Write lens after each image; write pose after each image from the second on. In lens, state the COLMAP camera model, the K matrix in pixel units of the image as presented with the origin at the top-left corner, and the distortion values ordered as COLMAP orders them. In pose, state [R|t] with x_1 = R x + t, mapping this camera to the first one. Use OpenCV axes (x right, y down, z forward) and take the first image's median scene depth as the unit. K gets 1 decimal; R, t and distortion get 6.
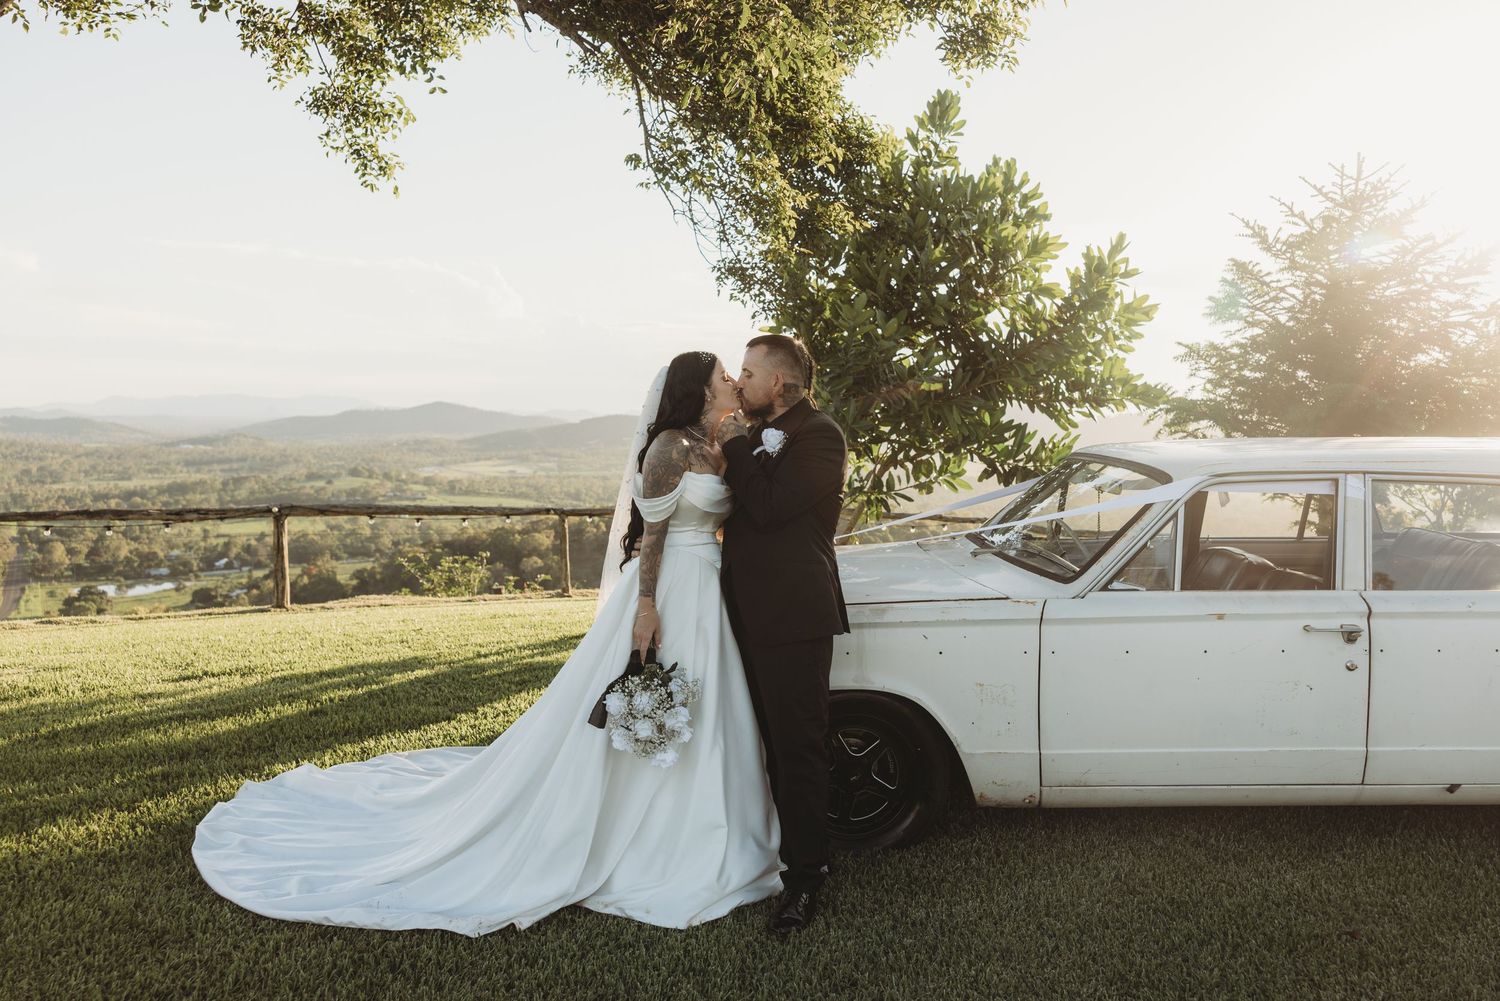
lens RADIAL K [[1197.1, 0, 765.0], [0, 1197.1, 499.5], [0, 0, 1]] dist [-0.001365, 0.024585]
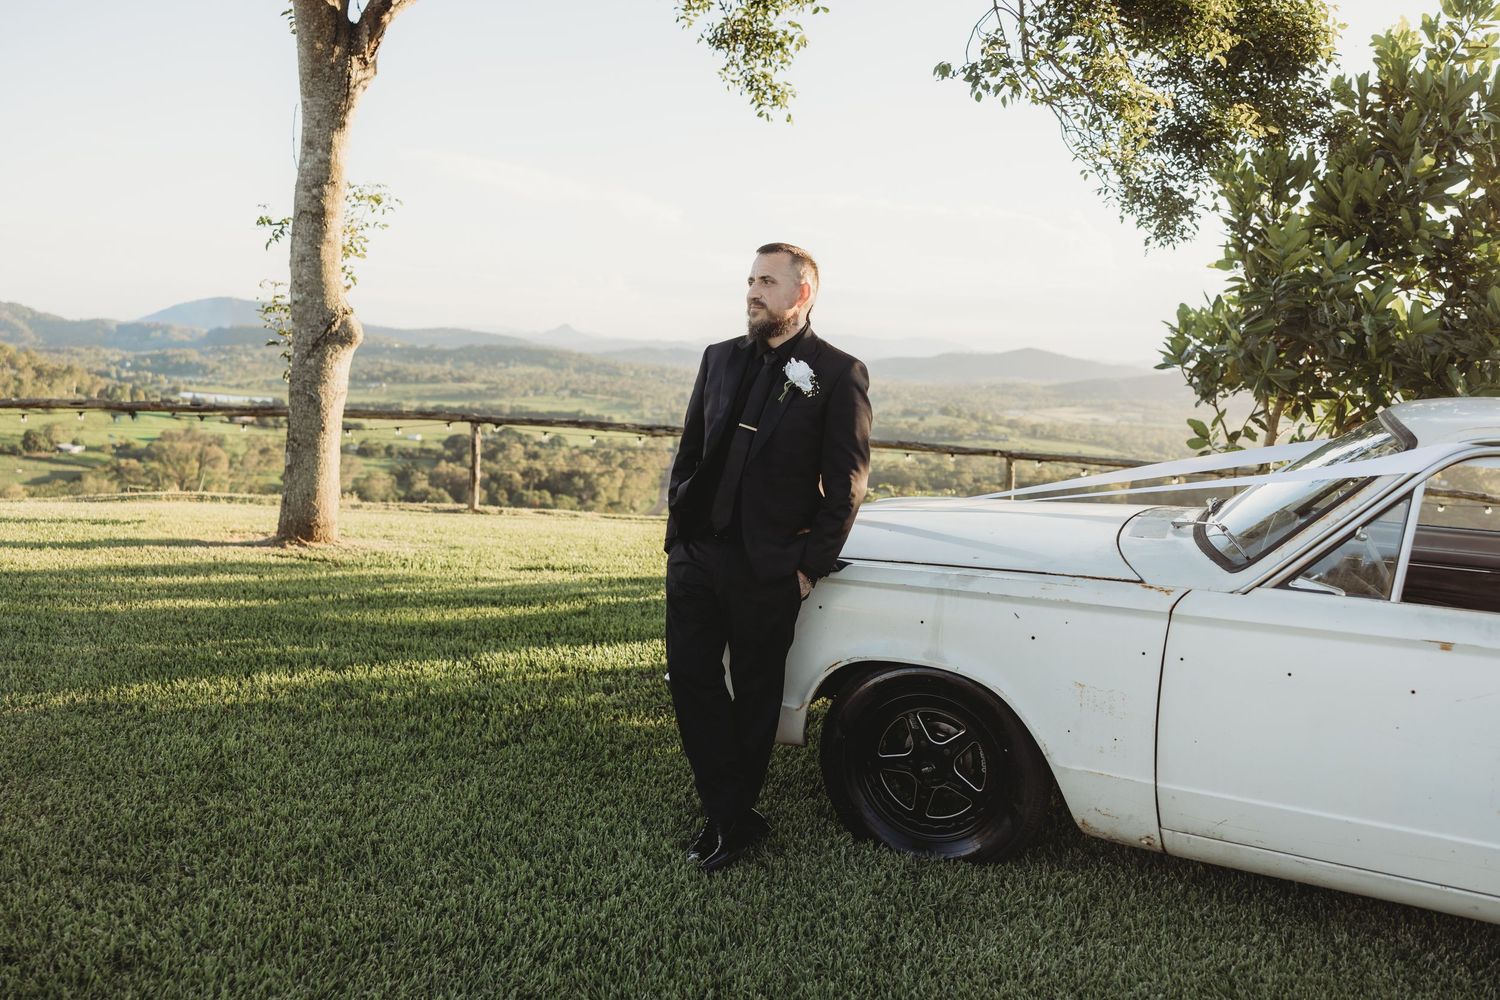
lens RADIAL K [[1197.1, 0, 751.5], [0, 1197.1, 489.0], [0, 0, 1]] dist [-0.001365, 0.024585]
pose [[0.880503, 0.090615, -0.465299, 0.204313], [-0.073534, 0.995787, 0.054774, -0.000881], [0.468302, -0.014013, 0.883457, 0.118000]]
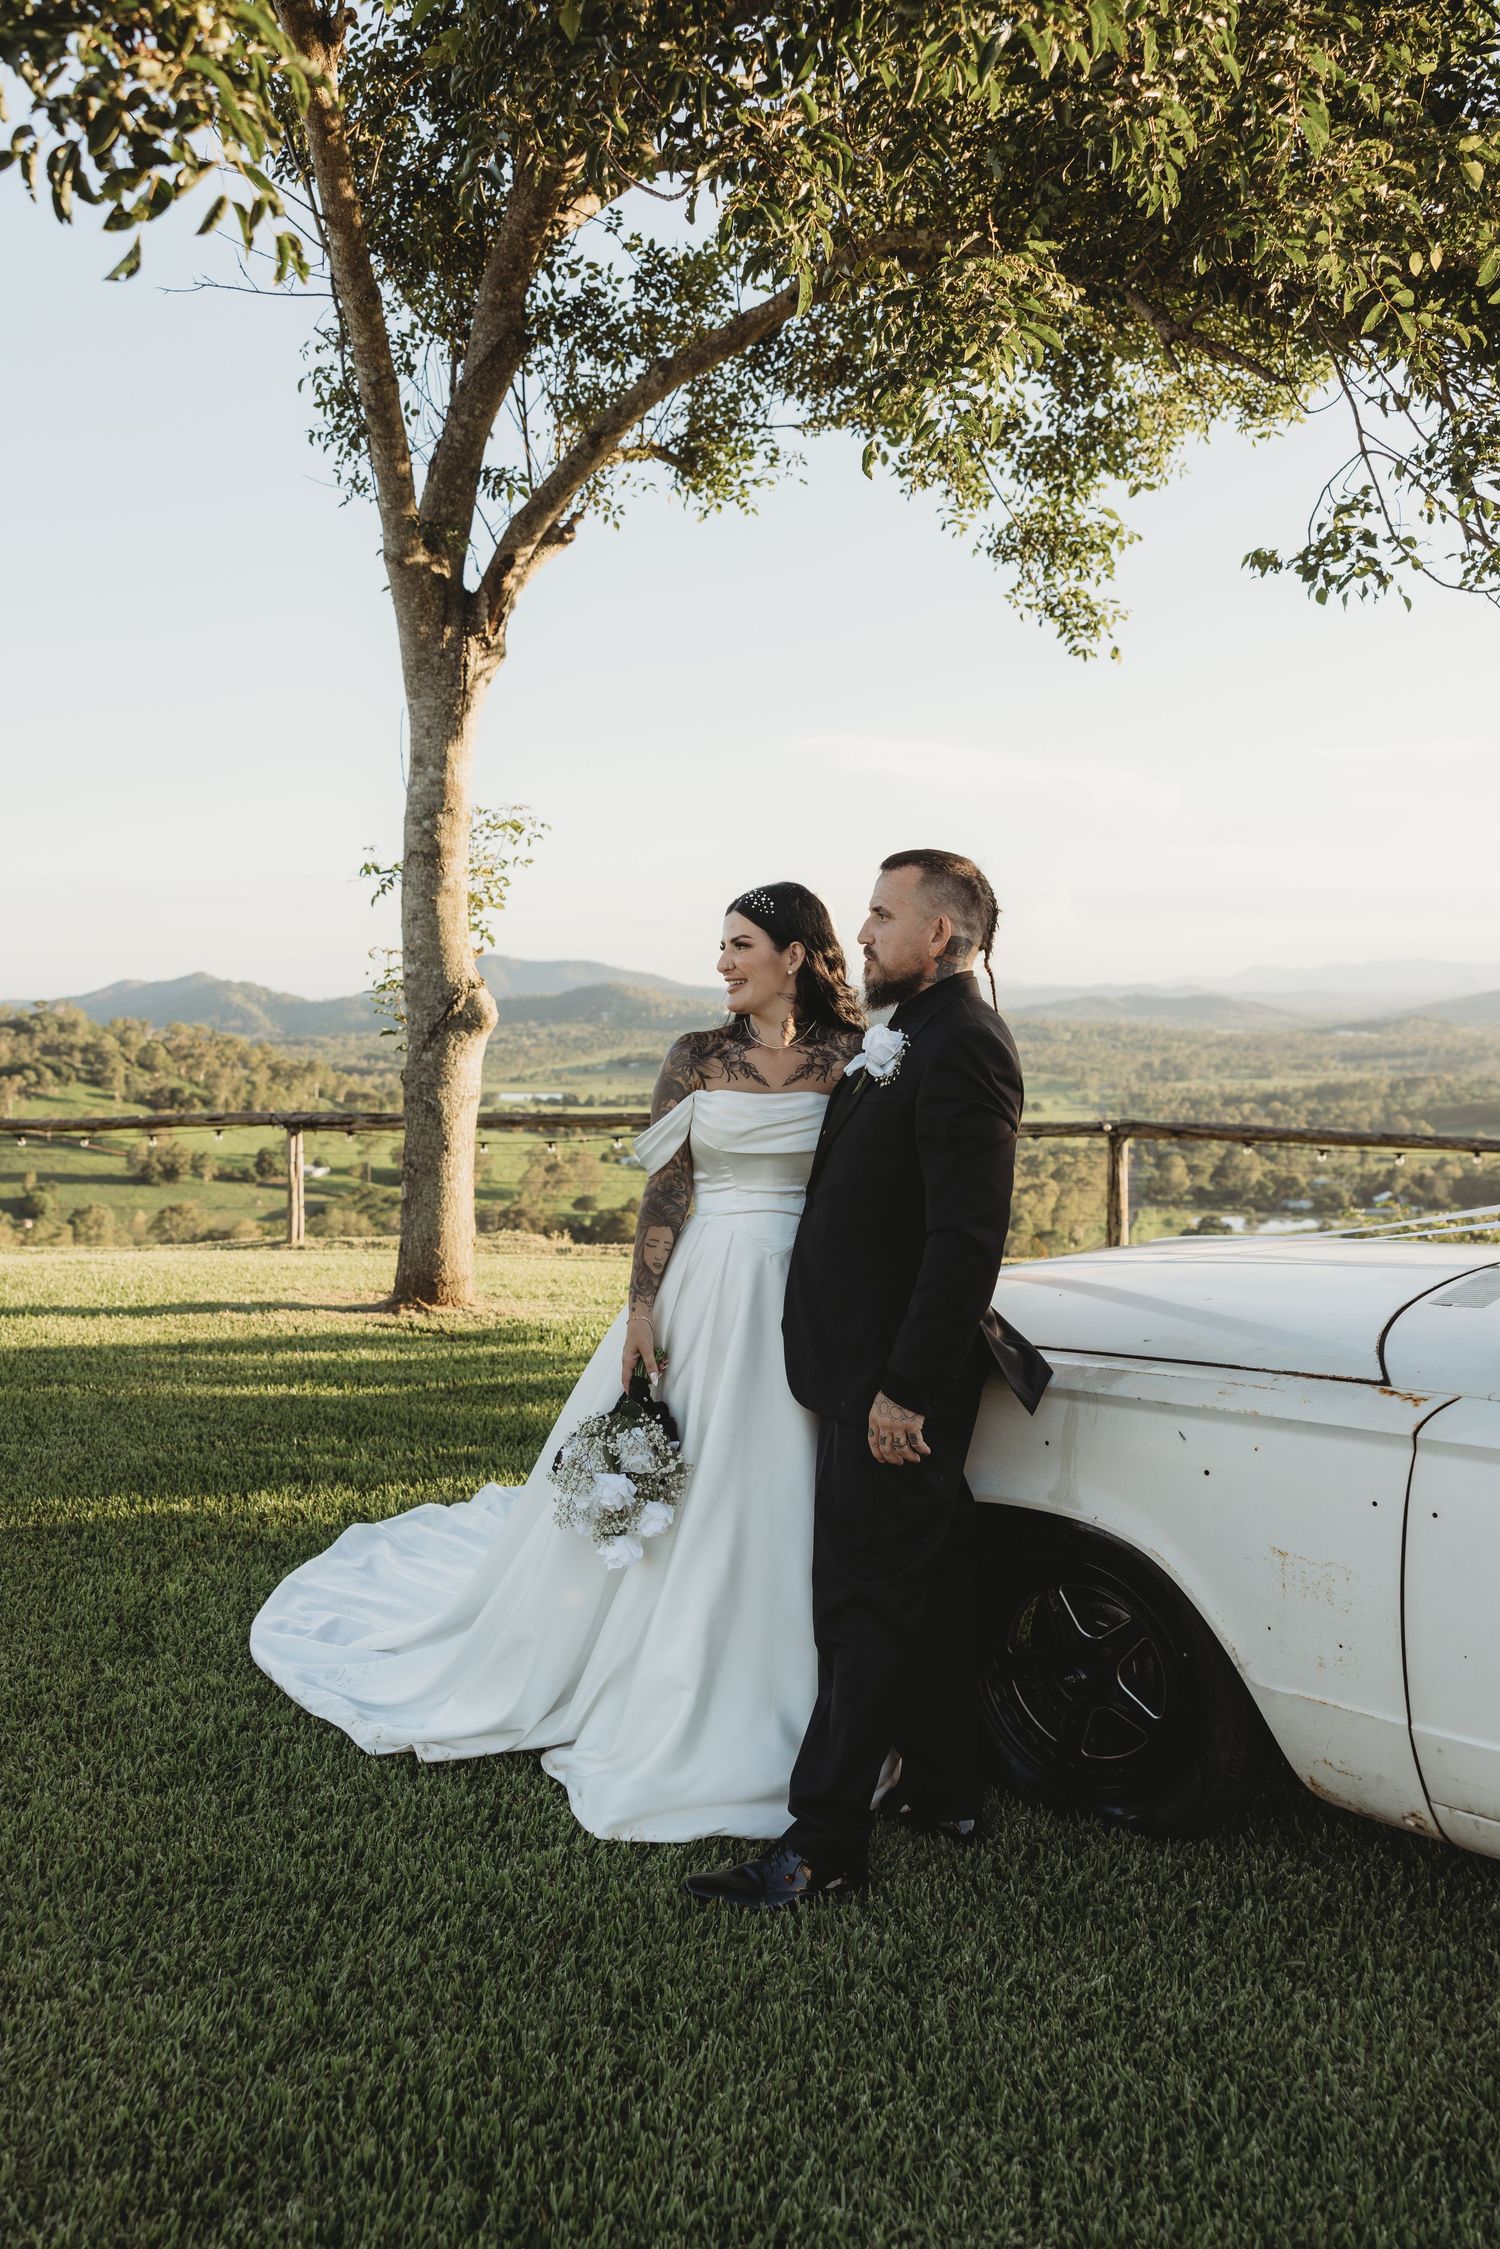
lens RADIAL K [[1794.8, 0, 735.8], [0, 1794.8, 1115.6], [0, 0, 1]] dist [-0.001365, 0.024585]
pose [[0.715209, 0.037795, -0.697888, 0.309531], [-0.036552, 0.999193, 0.016652, -0.015294], [0.697954, 0.013600, 0.716013, 0.190830]]
